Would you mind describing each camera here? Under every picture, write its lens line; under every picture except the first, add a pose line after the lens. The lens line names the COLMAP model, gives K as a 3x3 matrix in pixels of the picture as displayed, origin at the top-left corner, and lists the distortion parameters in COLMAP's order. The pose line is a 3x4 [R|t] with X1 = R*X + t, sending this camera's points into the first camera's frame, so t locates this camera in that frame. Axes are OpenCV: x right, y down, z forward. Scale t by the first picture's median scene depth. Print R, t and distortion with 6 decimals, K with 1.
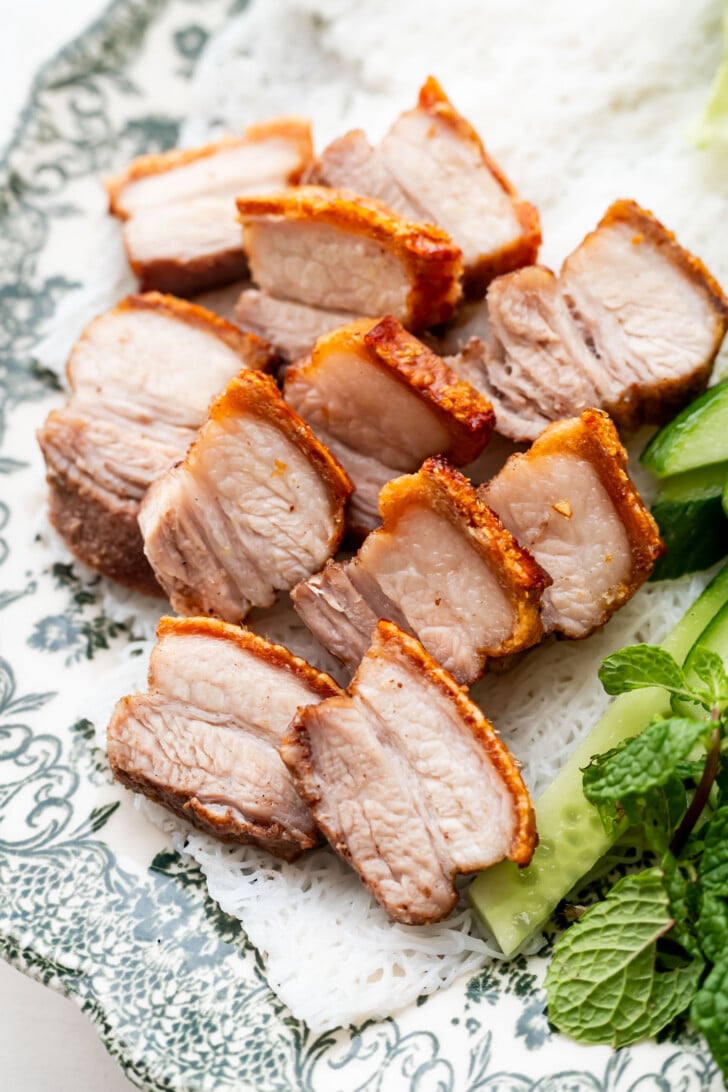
lens RADIAL K [[1817.9, 0, 364.0], [0, 1817.9, 546.0], [0, 0, 1]] dist [0.032634, -0.229285]
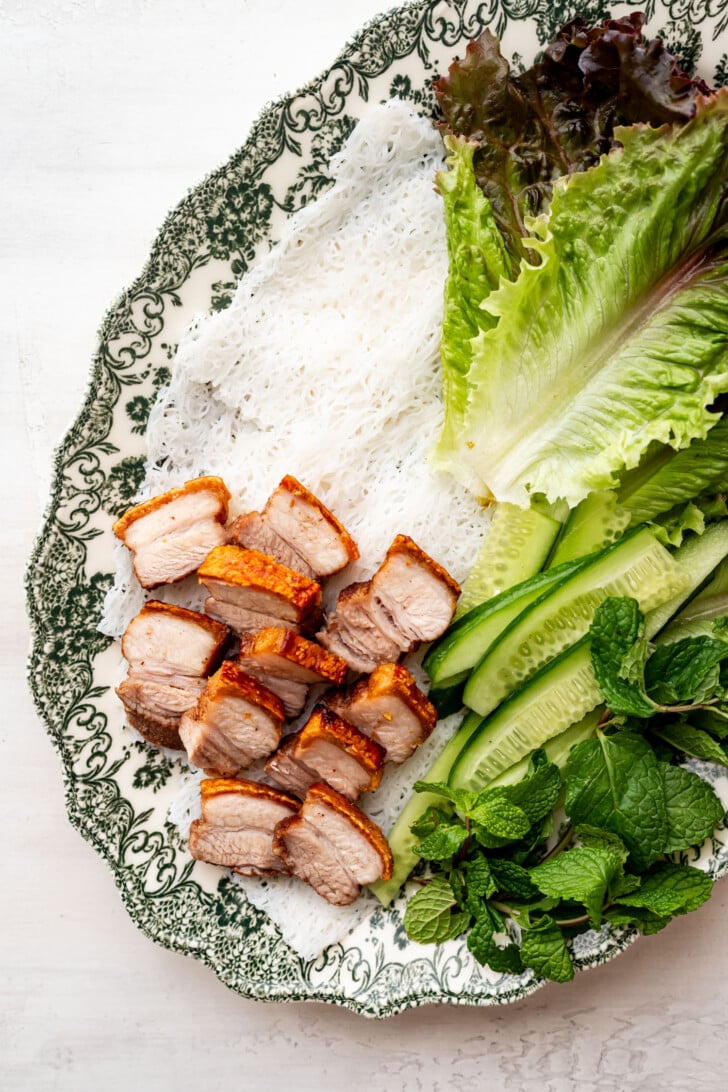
lens RADIAL K [[1817.9, 0, 364.0], [0, 1817.9, 546.0], [0, 0, 1]] dist [0.032634, -0.229285]
pose [[0.986022, -0.159066, 0.049576, 0.011545], [0.116166, 0.869639, 0.479826, -1.228386], [-0.119438, -0.467360, 0.875962, -0.745595]]
